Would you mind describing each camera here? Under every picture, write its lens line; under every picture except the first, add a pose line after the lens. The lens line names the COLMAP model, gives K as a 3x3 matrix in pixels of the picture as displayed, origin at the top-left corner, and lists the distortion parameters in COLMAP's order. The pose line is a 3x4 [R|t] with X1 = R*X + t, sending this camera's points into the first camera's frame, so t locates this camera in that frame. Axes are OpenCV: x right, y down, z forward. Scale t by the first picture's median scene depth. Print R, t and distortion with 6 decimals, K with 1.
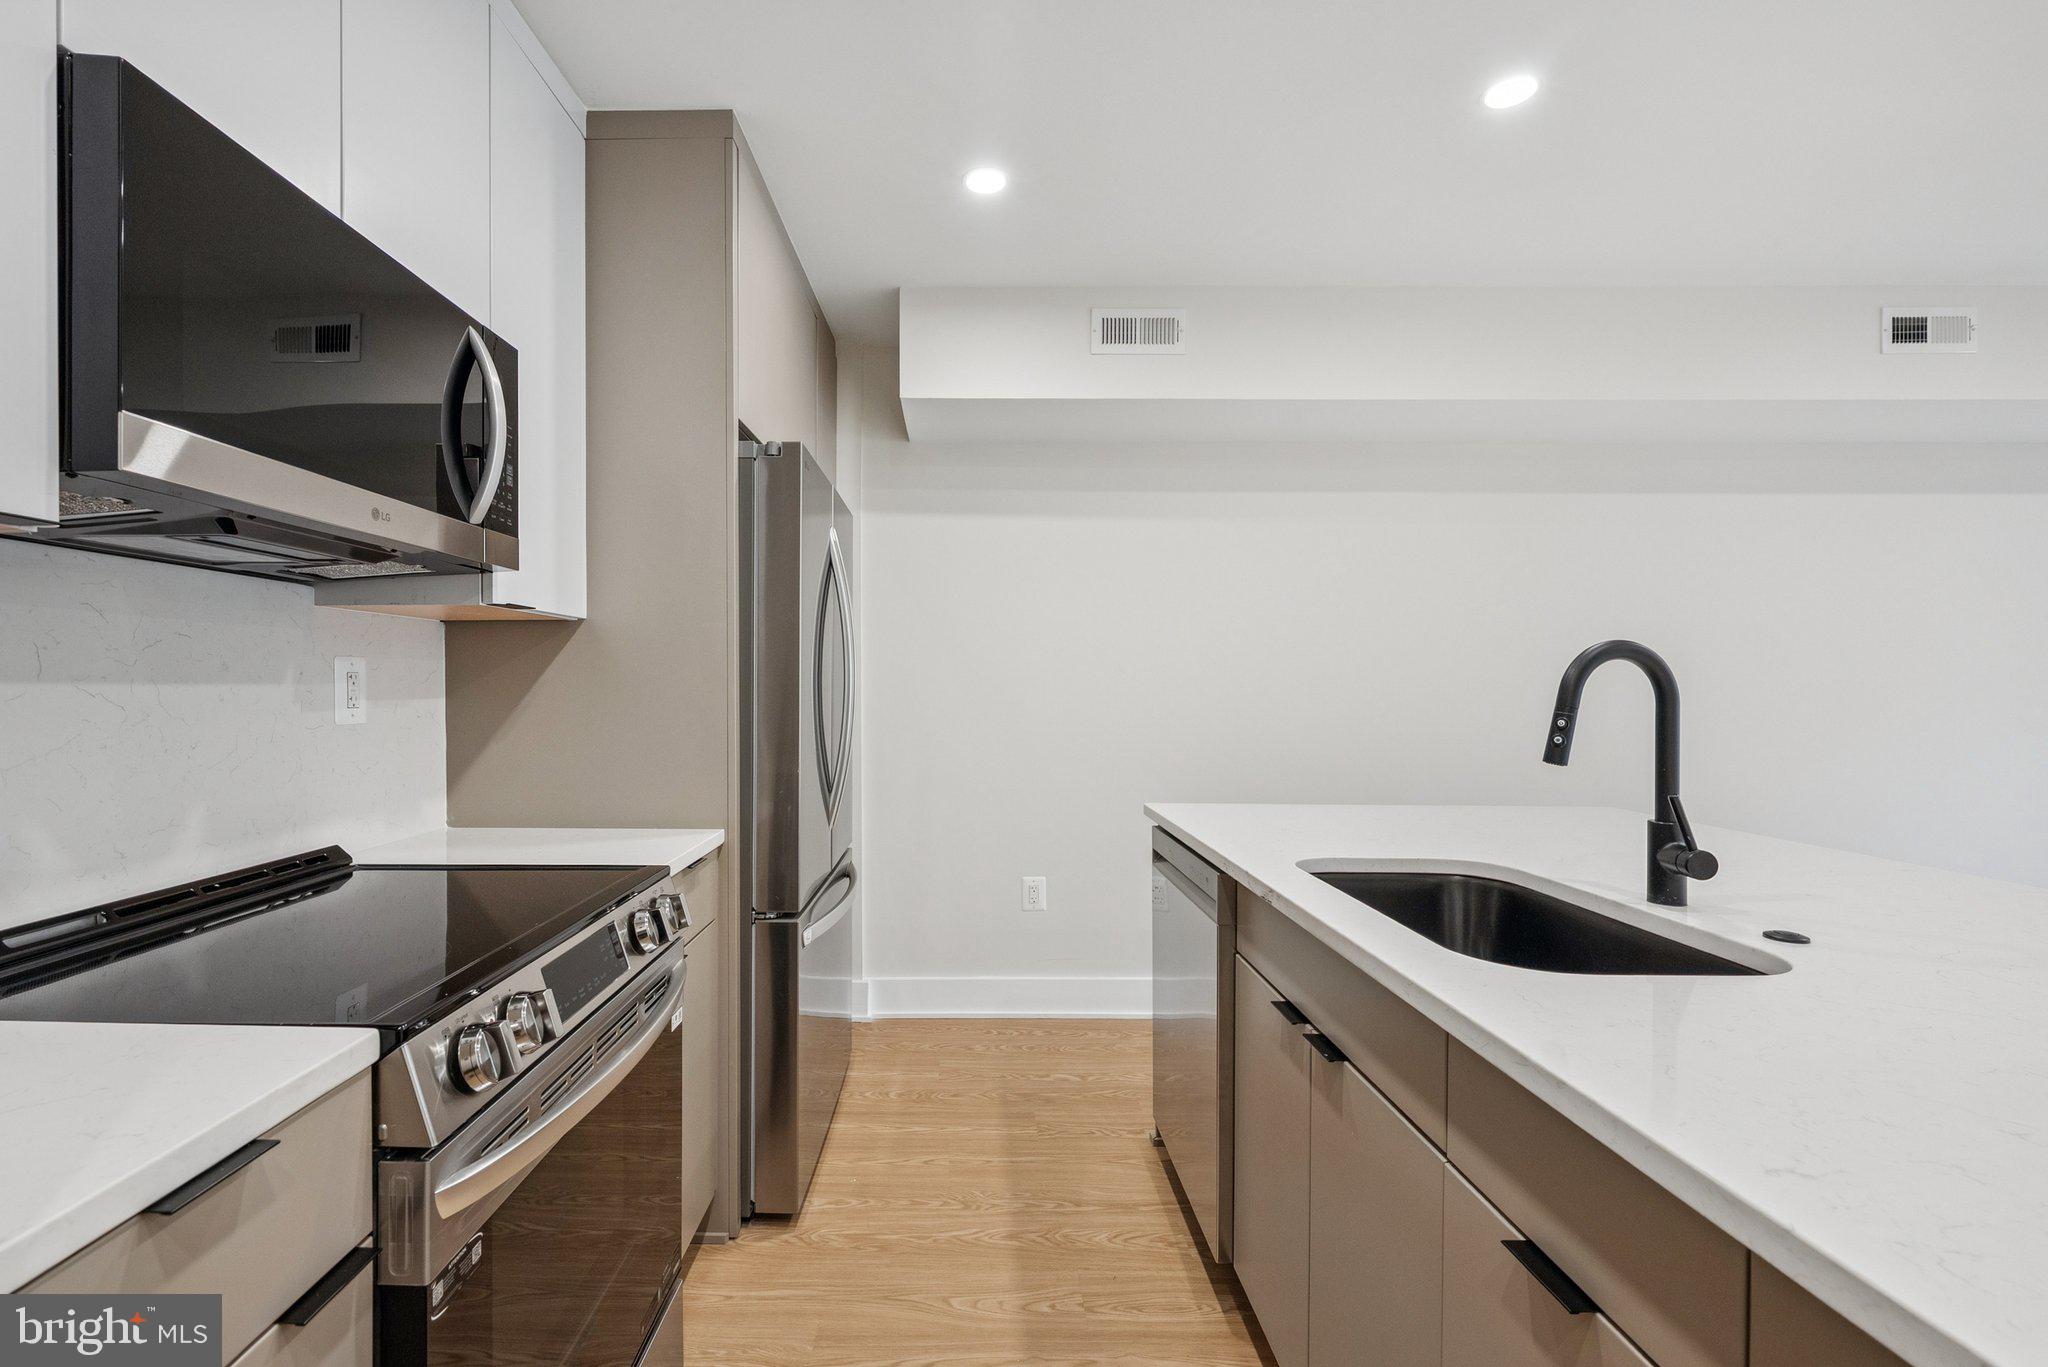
lens RADIAL K [[895.0, 0, 1012.5], [0, 895.0, 687.6], [0, 0, 1]] dist [0.003815, -0.000049]
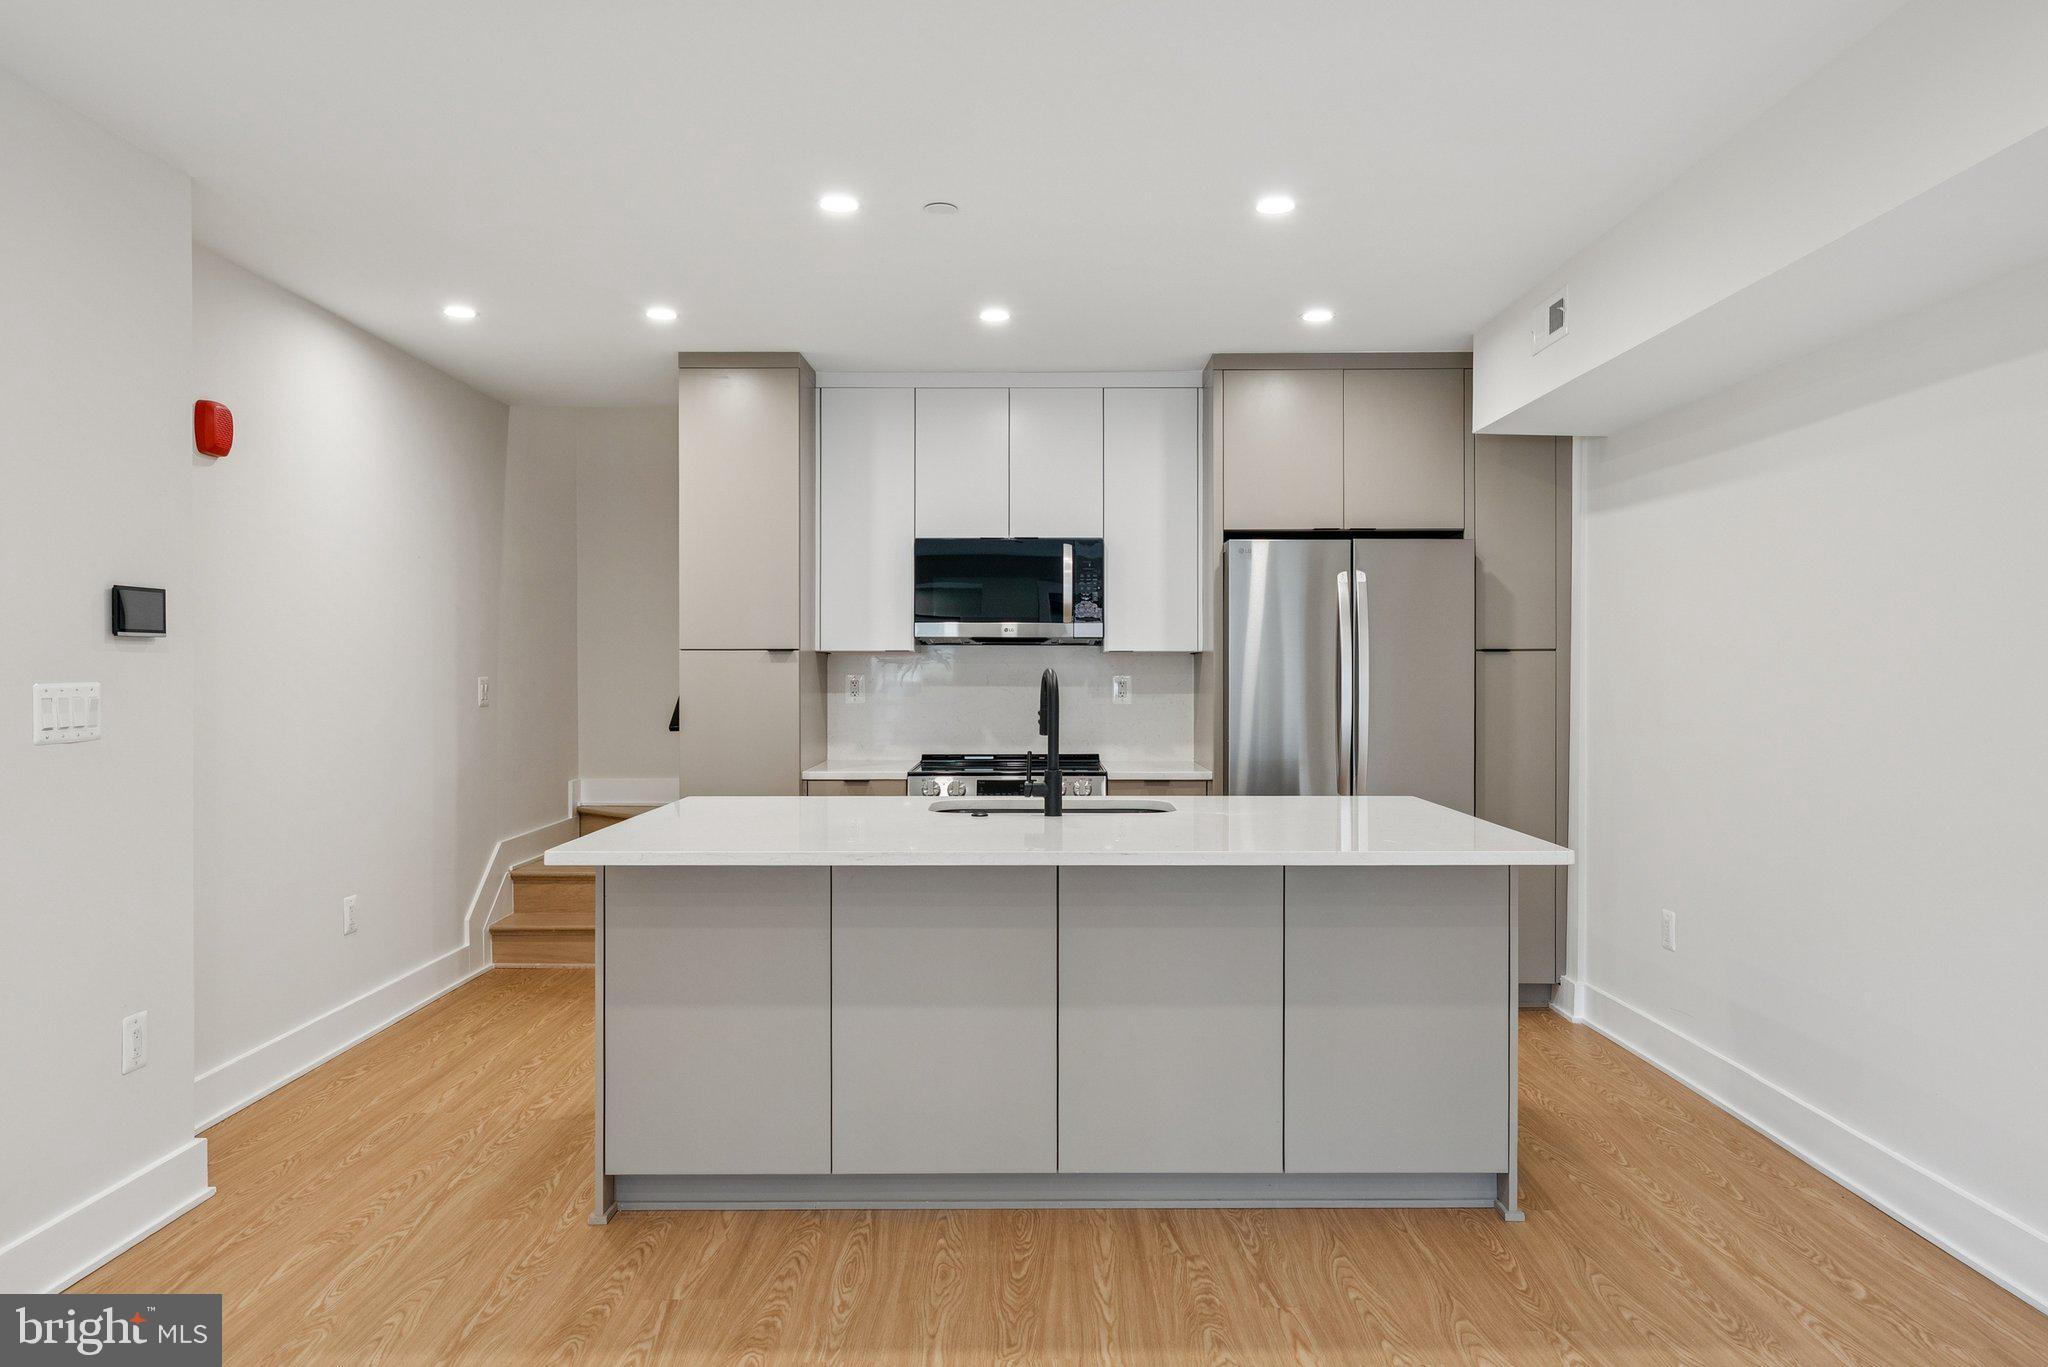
lens RADIAL K [[1402.4, 0, 1021.8], [0, 1402.4, 682.1], [0, 0, 1]] dist [0.004821, 0.002474]
pose [[0.004352, 0.008047, -0.999958, 2.844009], [-0.003902, 0.999960, 0.008030, -0.042737], [0.999983, 0.003867, 0.004383, 0.741060]]
